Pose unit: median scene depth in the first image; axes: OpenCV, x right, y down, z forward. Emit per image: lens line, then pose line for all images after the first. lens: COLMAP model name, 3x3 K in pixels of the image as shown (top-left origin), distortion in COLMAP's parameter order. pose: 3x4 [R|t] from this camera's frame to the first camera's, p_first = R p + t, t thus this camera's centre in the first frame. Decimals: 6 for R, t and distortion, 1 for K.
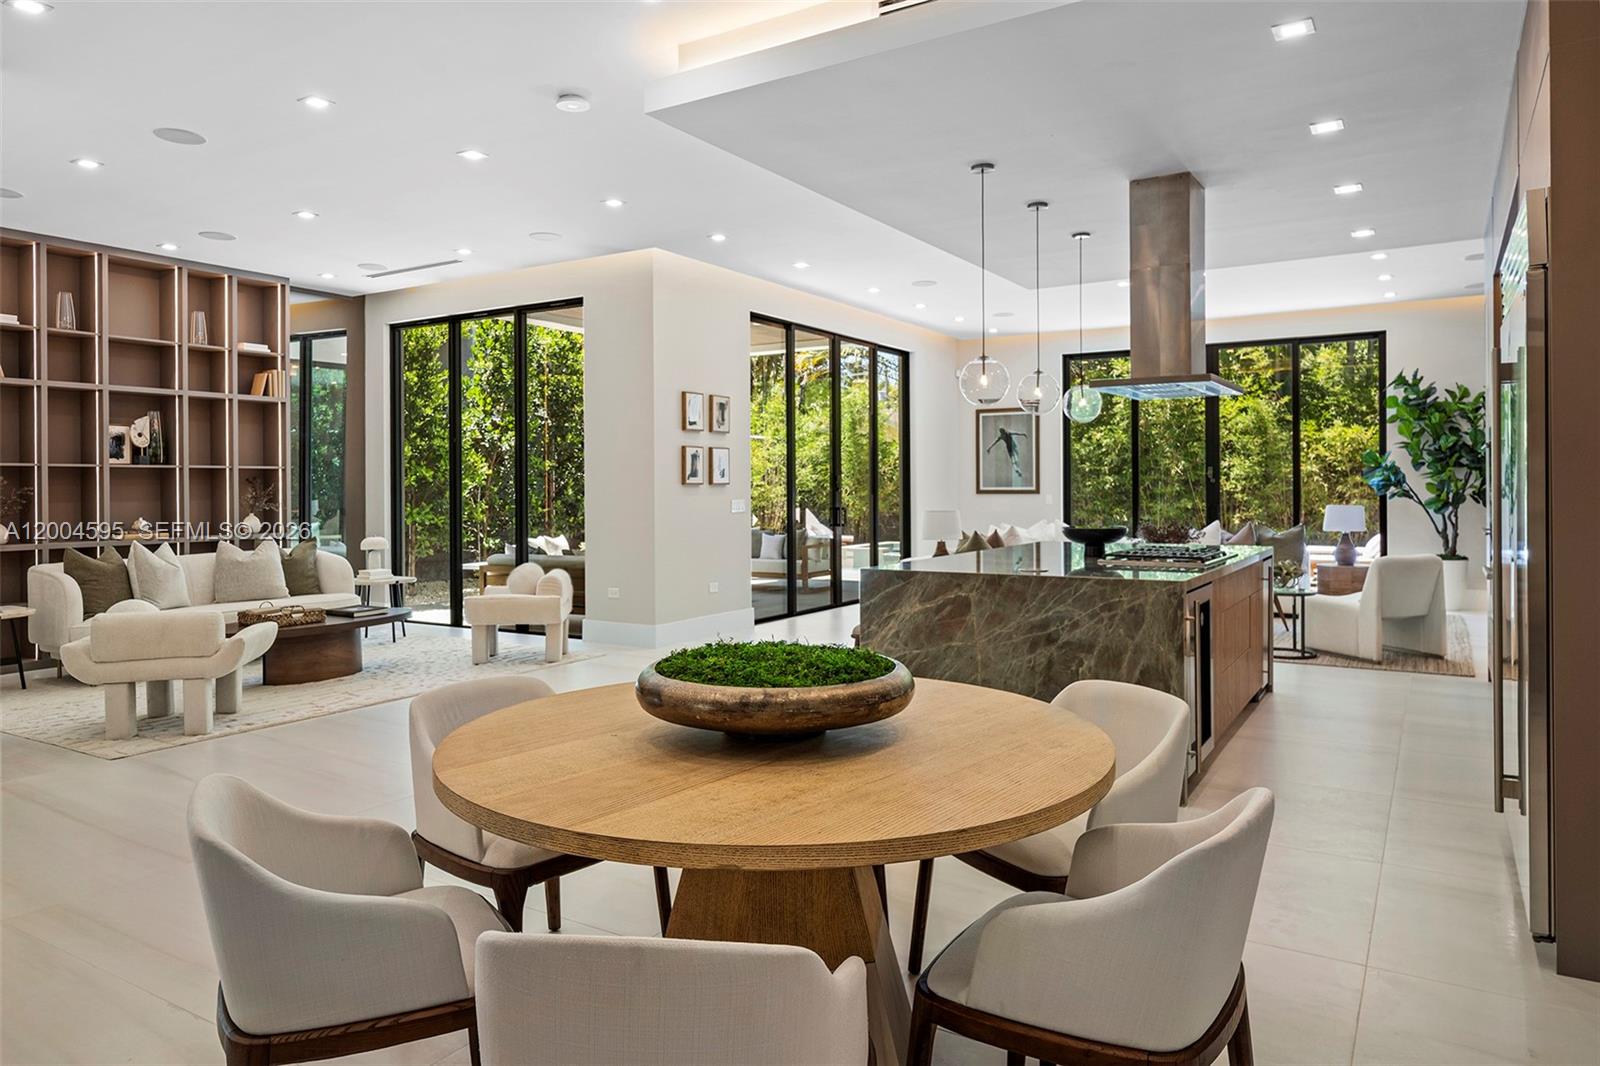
lens RADIAL K [[1031.6, 0, 807.6], [0, 1031.6, 489.2], [0, 0, 1]] dist [0.008276, 0.001017]
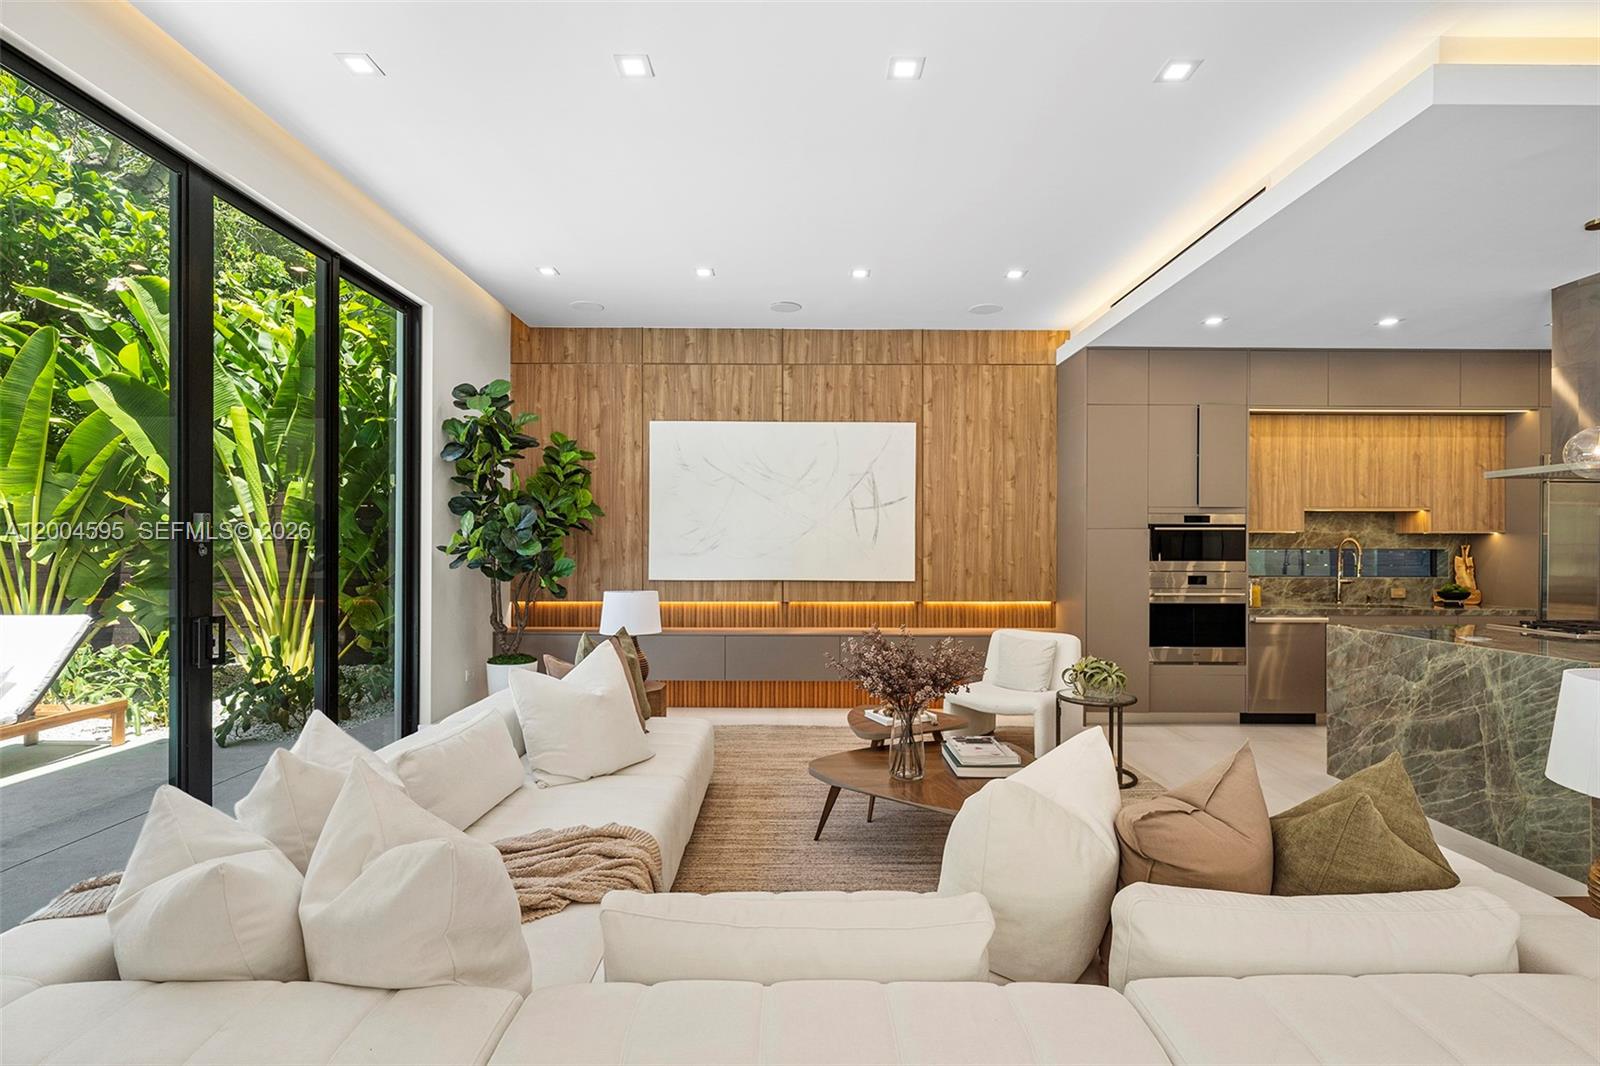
lens RADIAL K [[736.1, 0, 799.3], [0, 736.1, 543.5], [0, 0, 1]] dist [-0.001066, -0.000082]
pose [[-0.525919, 0.008752, 0.850489, 0.090037], [0.002043, 0.999957, -0.009027, -0.010291], [-0.850532, -0.003009, -0.525915, 1.280139]]
